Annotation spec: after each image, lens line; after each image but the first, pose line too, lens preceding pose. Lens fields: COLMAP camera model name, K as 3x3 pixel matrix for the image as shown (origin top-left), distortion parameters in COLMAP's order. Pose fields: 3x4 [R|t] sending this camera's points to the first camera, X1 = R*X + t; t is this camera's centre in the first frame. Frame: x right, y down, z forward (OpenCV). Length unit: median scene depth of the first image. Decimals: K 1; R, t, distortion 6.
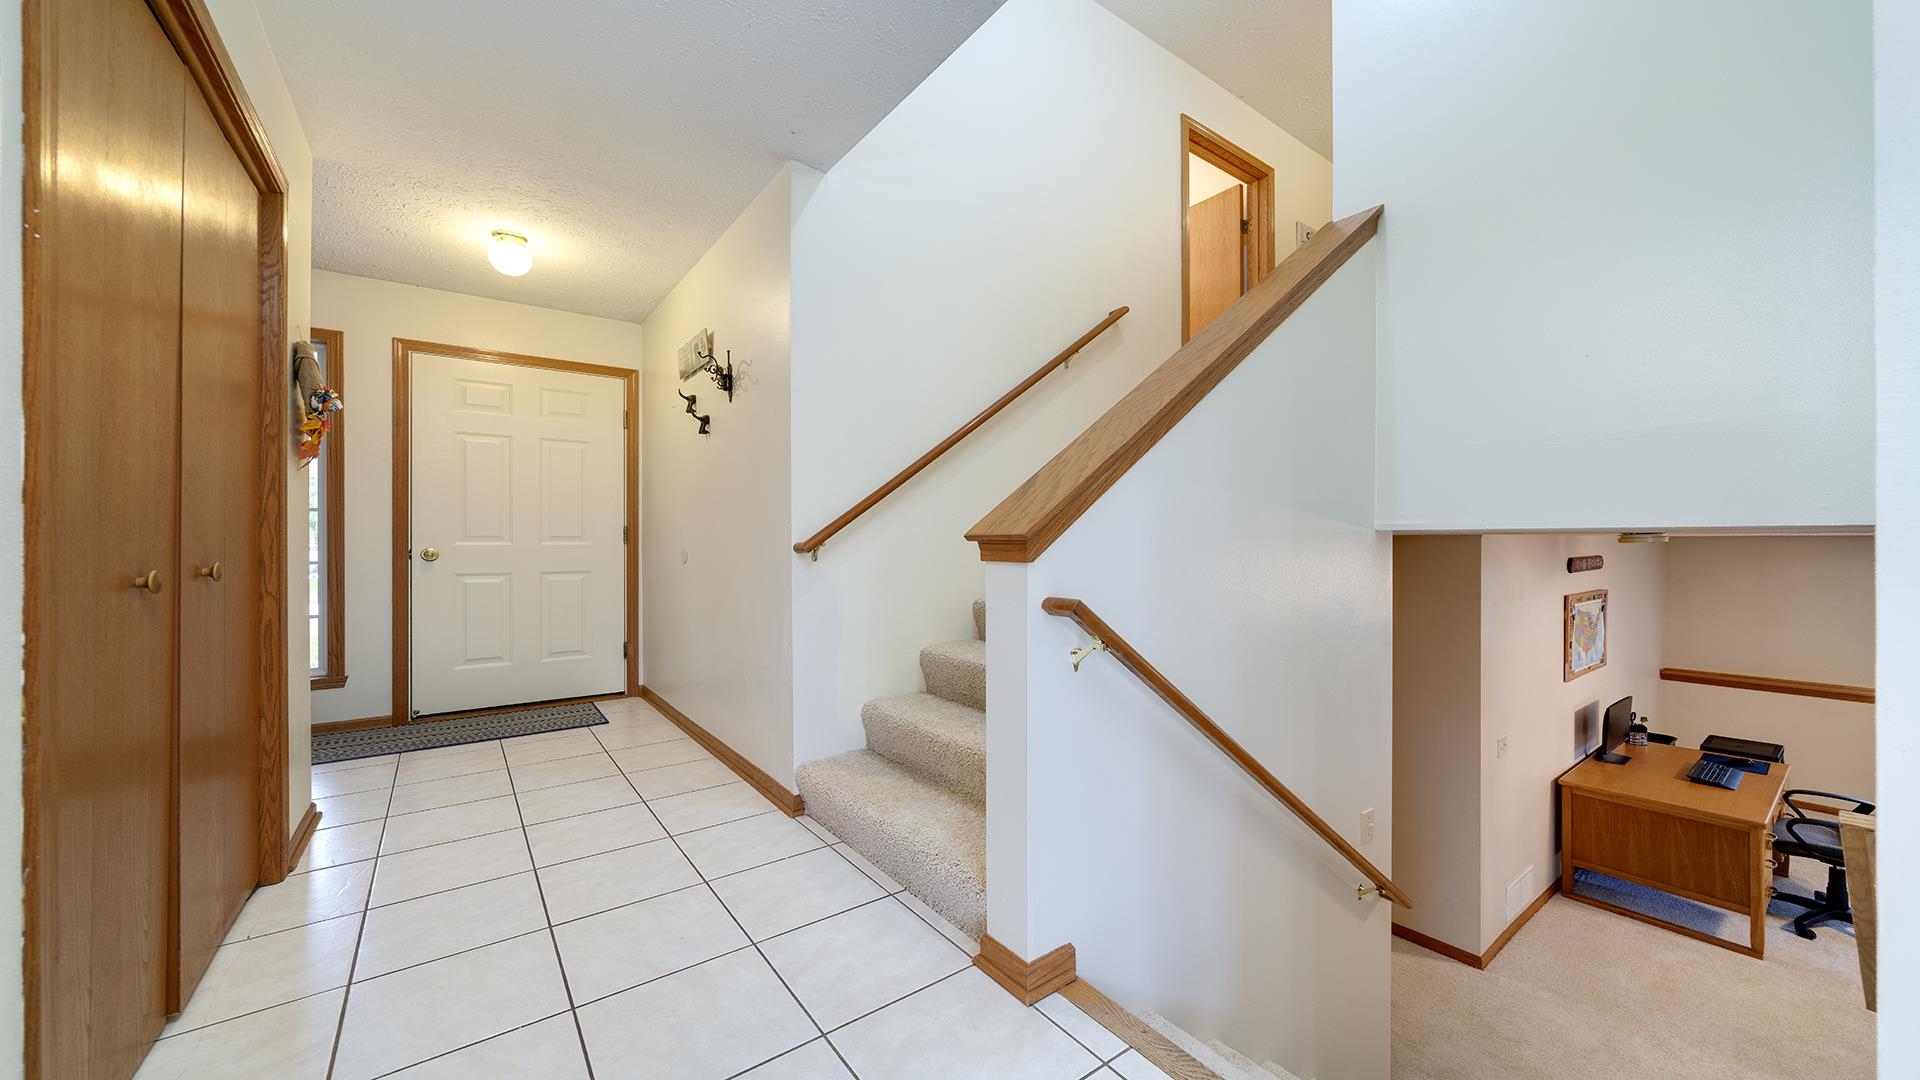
lens RADIAL K [[698.8, 0, 967.1], [0, 698.8, 543.0], [0, 0, 1]] dist [-0.001850, -0.000132]
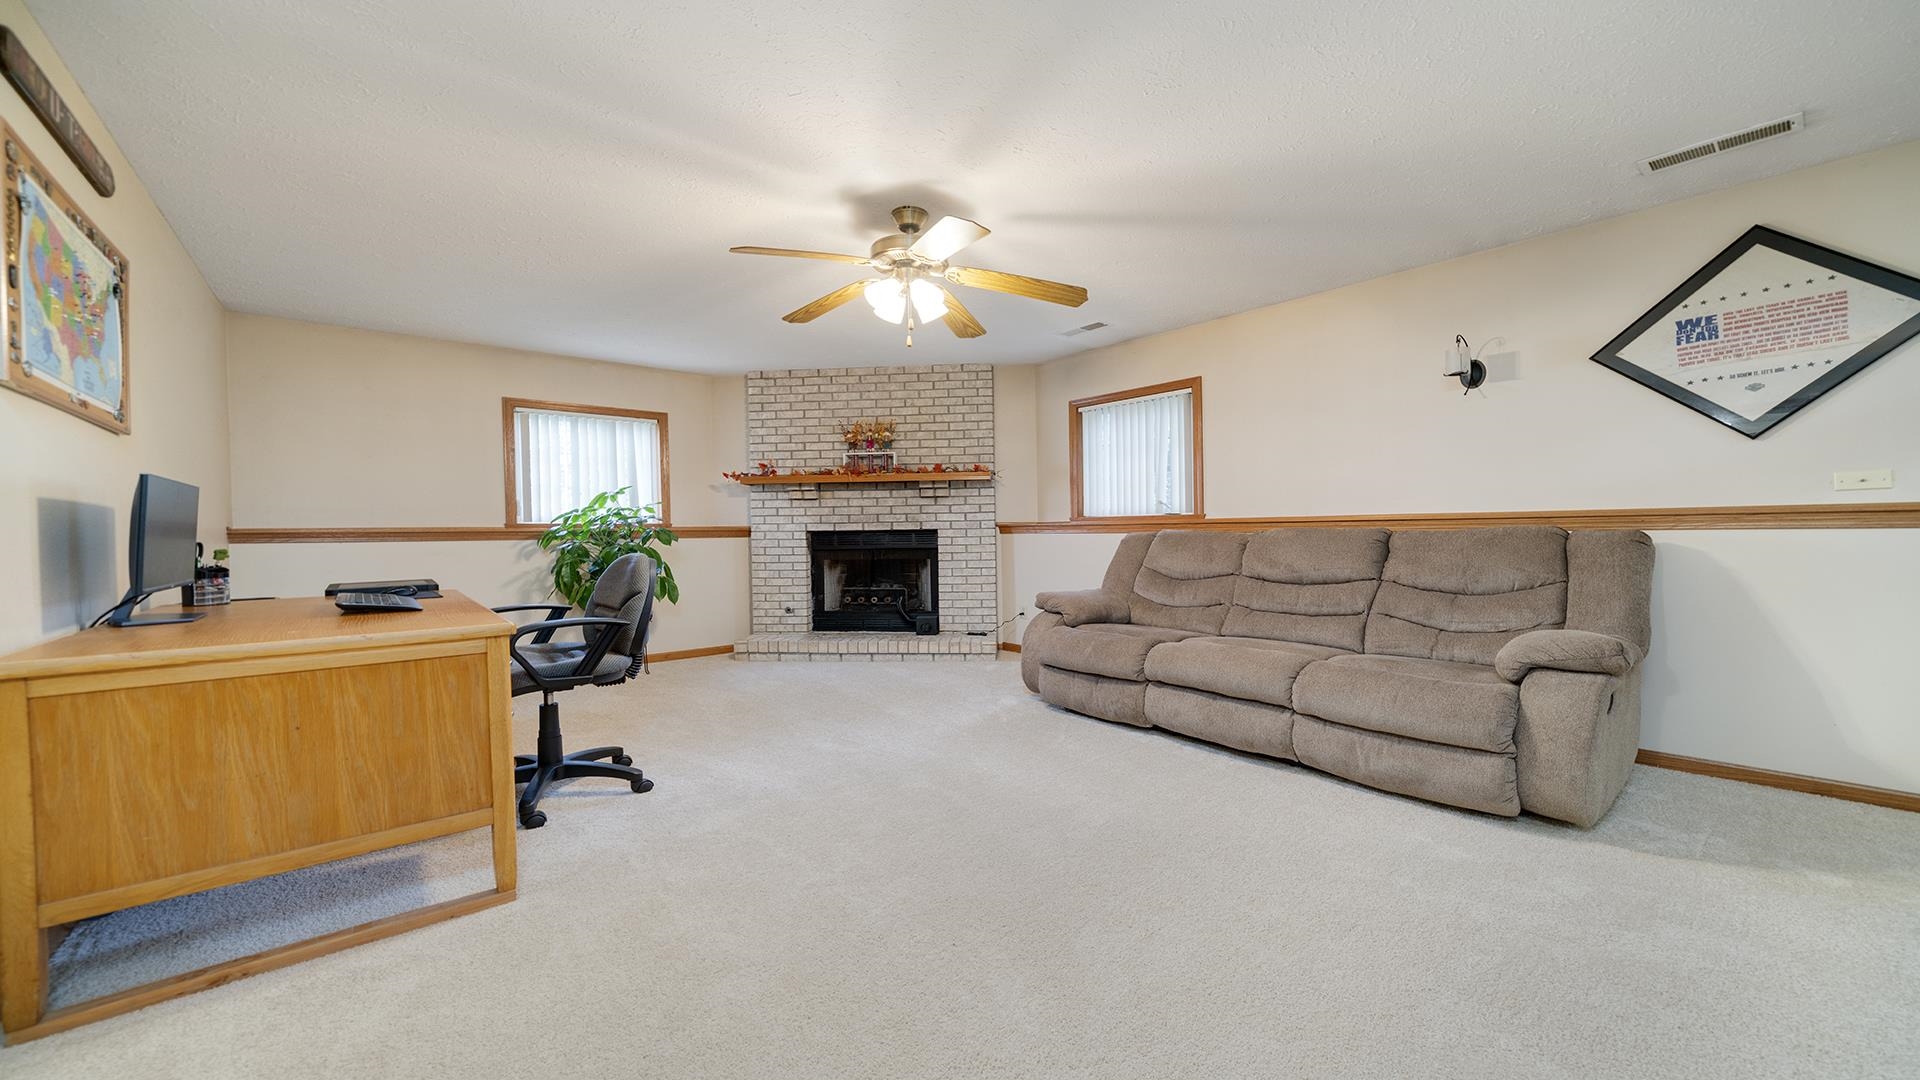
lens RADIAL K [[698.8, 0, 967.1], [0, 698.8, 543.0], [0, 0, 1]] dist [-0.001850, -0.000132]
pose [[-0.063151, -0.012650, 0.997924, 0.557509], [0.015387, 0.999788, 0.013648, 0.304733], [-0.997885, 0.016217, -0.062943, 0.630167]]
